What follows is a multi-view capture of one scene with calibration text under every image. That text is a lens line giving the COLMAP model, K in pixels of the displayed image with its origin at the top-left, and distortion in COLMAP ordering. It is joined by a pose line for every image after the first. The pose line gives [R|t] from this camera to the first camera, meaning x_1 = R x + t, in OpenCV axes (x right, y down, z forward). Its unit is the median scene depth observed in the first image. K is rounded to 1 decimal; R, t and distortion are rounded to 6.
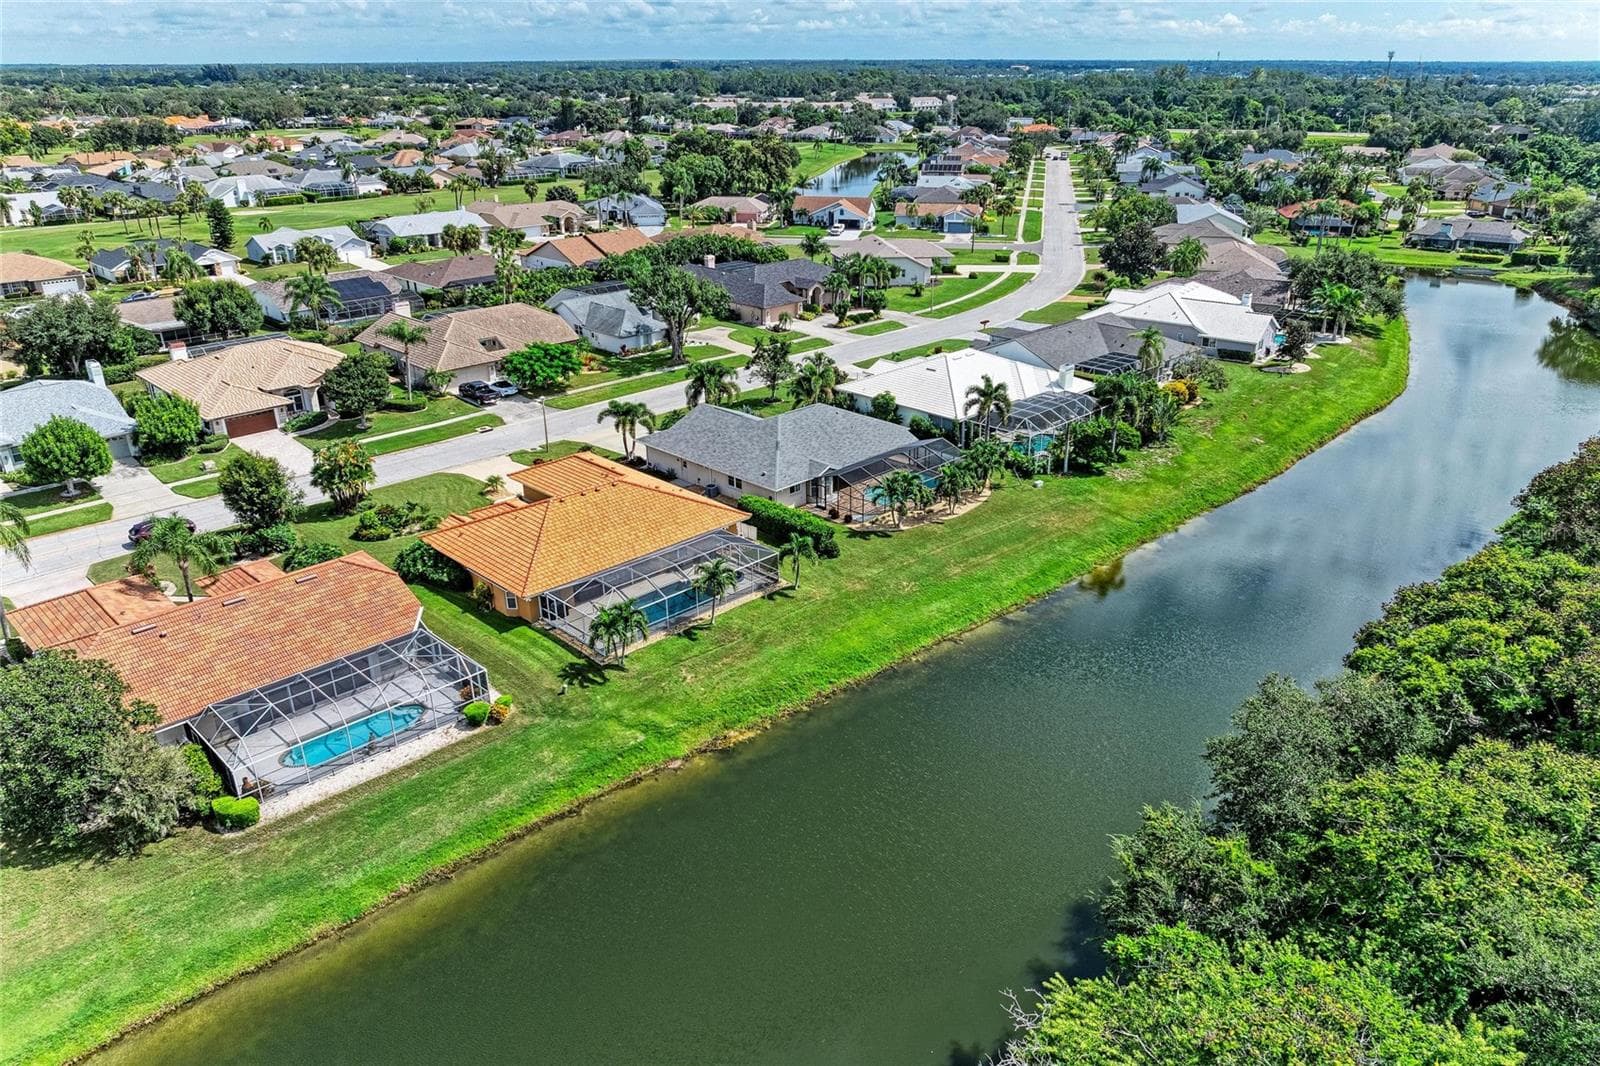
lens RADIAL K [[1129.8, 0, 813.9], [0, 1129.8, 540.3], [0, 0, 1]] dist [-0.026536, 0.009958]
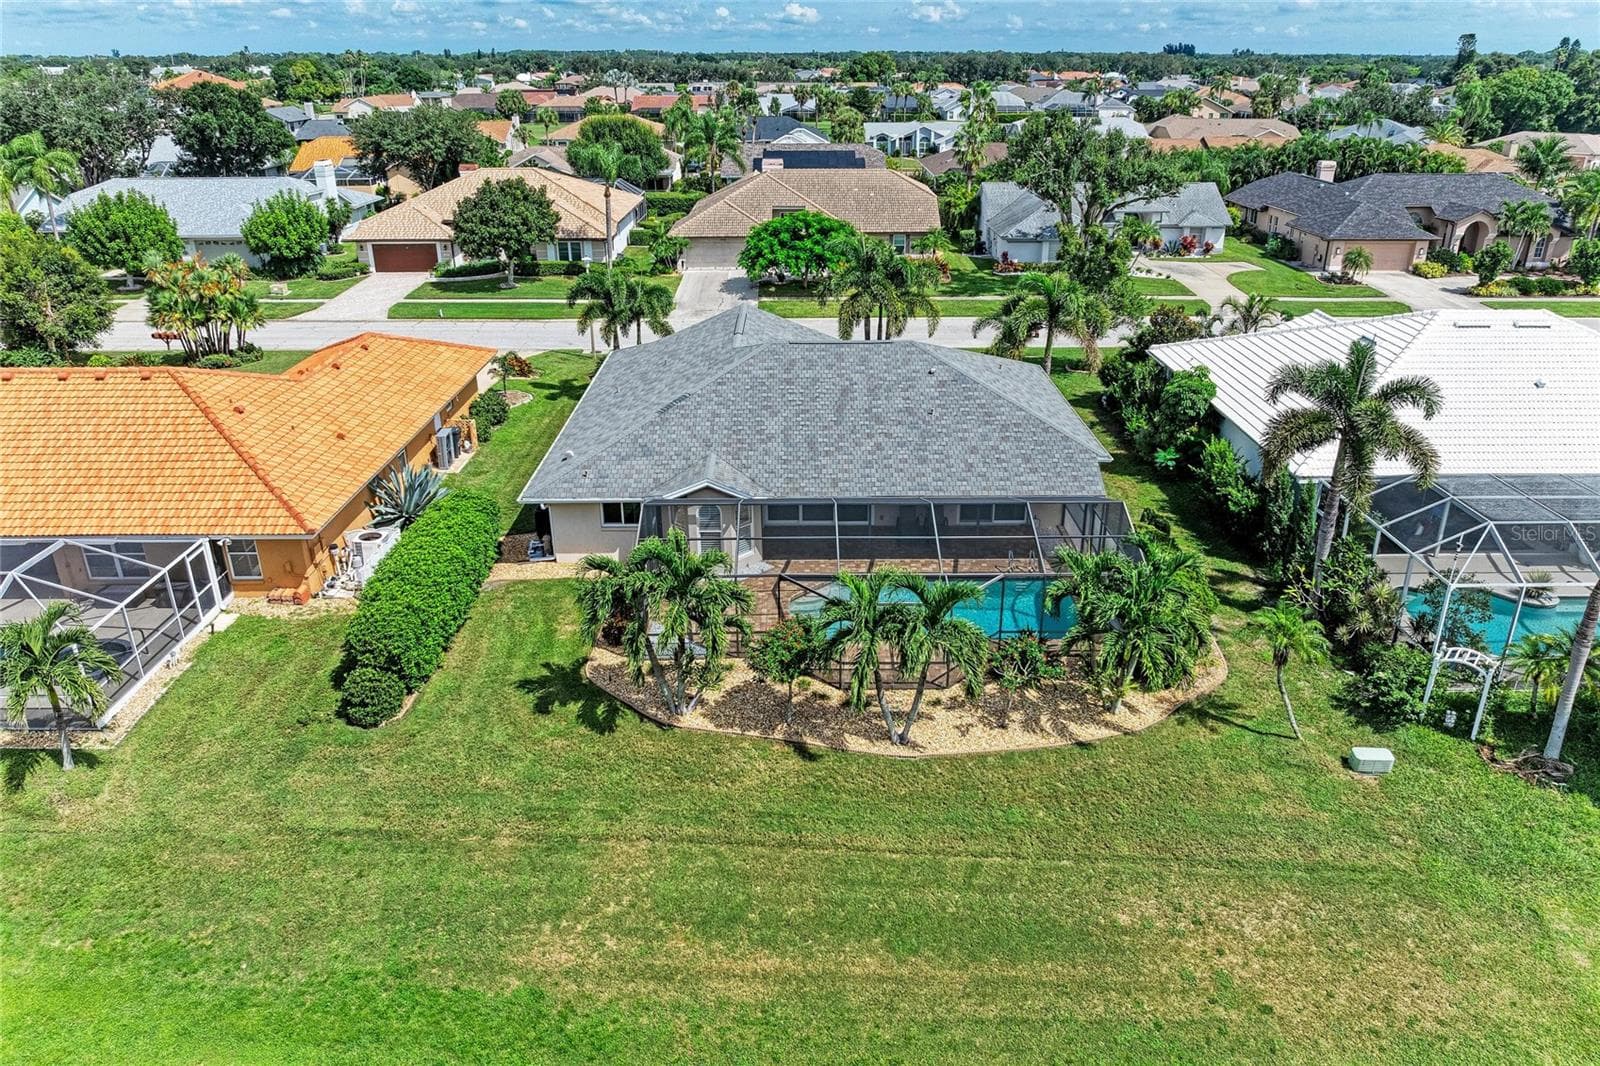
lens RADIAL K [[1129.8, 0, 806.8], [0, 1129.8, 538.3], [0, 0, 1]] dist [-0.026536, 0.009958]
pose [[0.711346, 0.278808, -0.645177, 0.162302], [-0.277257, 0.954827, 0.106928, -0.056621], [0.645845, 0.102817, 0.756514, 0.443812]]
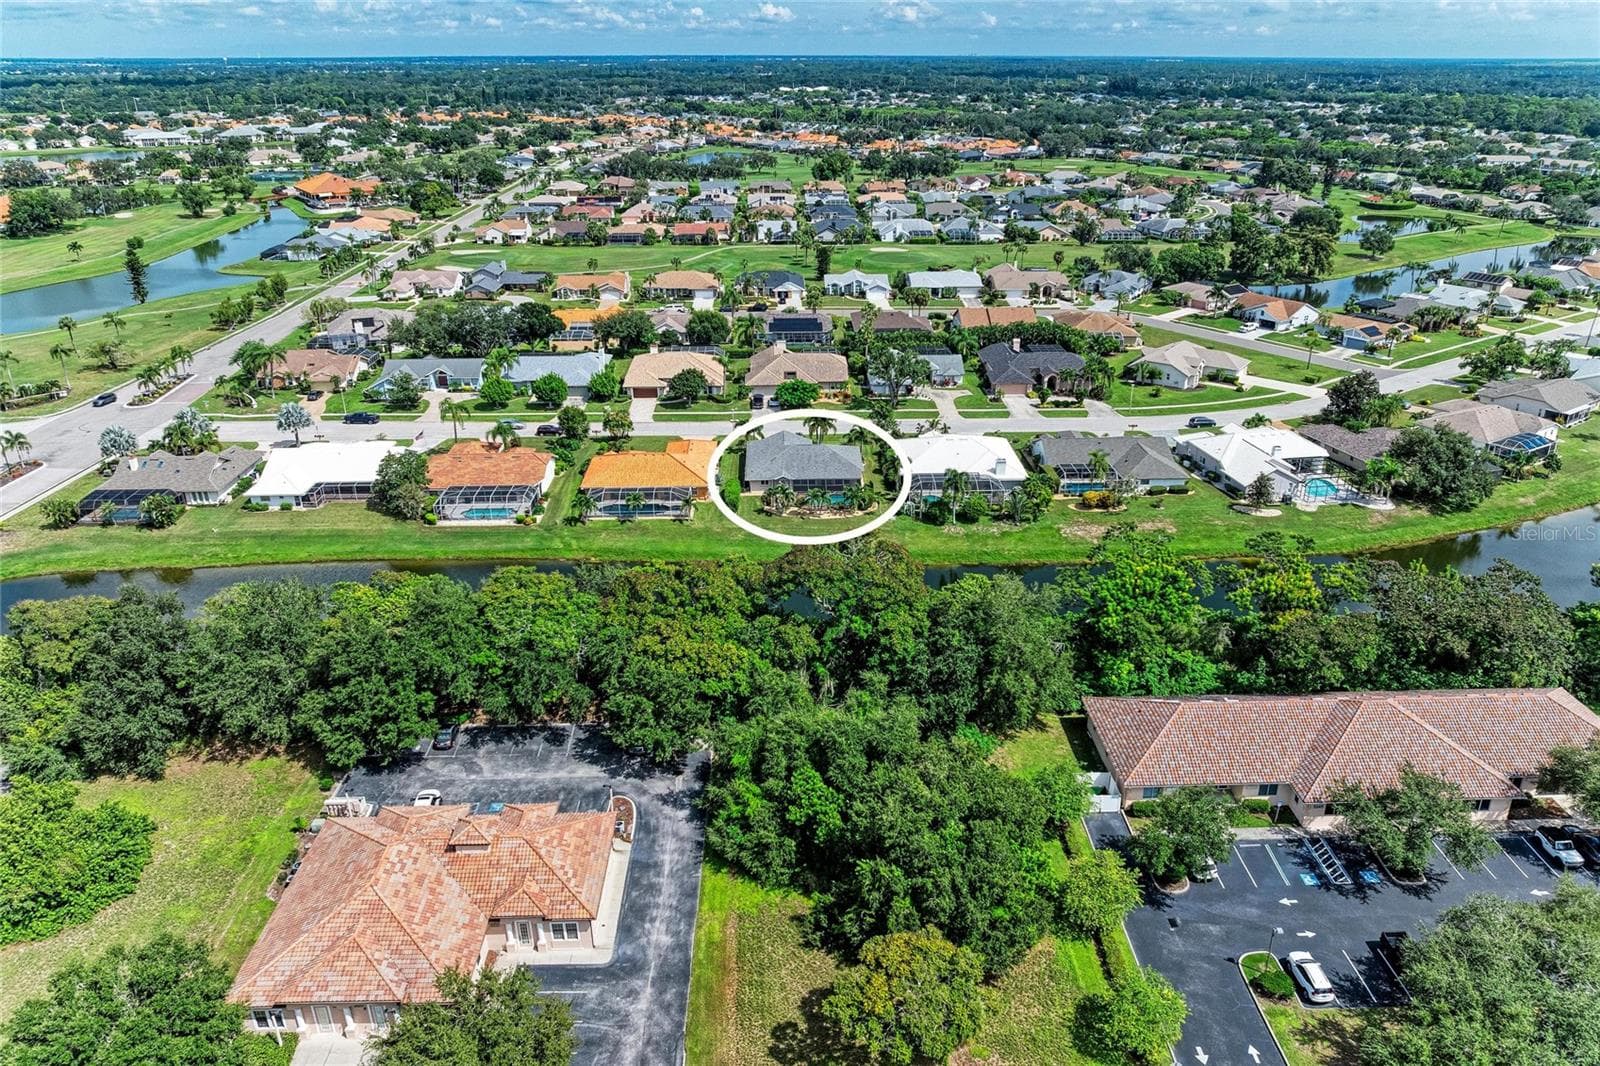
lens RADIAL K [[1129.8, 0, 803.2], [0, 1129.8, 529.5], [0, 0, 1]] dist [-0.026536, 0.009958]
pose [[0.724242, 0.268444, -0.635147, 0.734436], [-0.270497, 0.957882, 0.096406, -0.099976], [0.634275, 0.101984, 0.766351, -0.232187]]
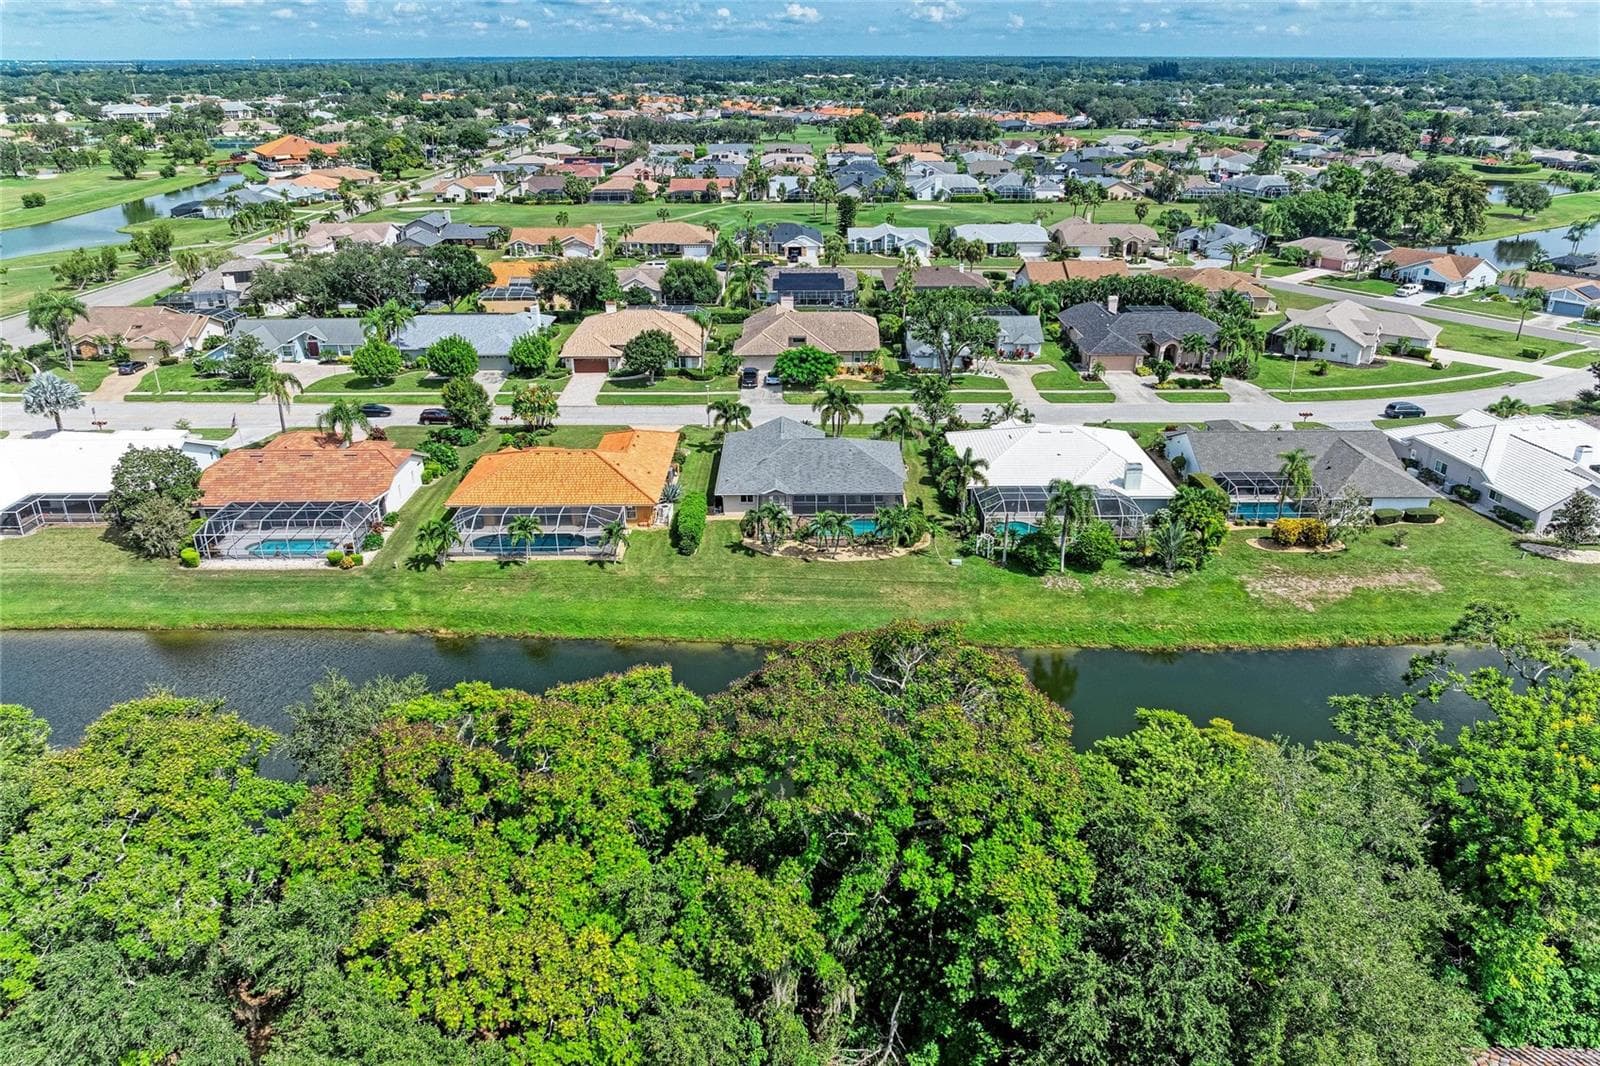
lens RADIAL K [[1129.8, 0, 802.0], [0, 1129.8, 531.2], [0, 0, 1]] dist [-0.026536, 0.009958]
pose [[0.708481, 0.274384, -0.650206, 0.465054], [-0.275689, 0.955722, 0.102912, -0.088109], [0.649654, 0.106343, 0.752756, 0.096906]]
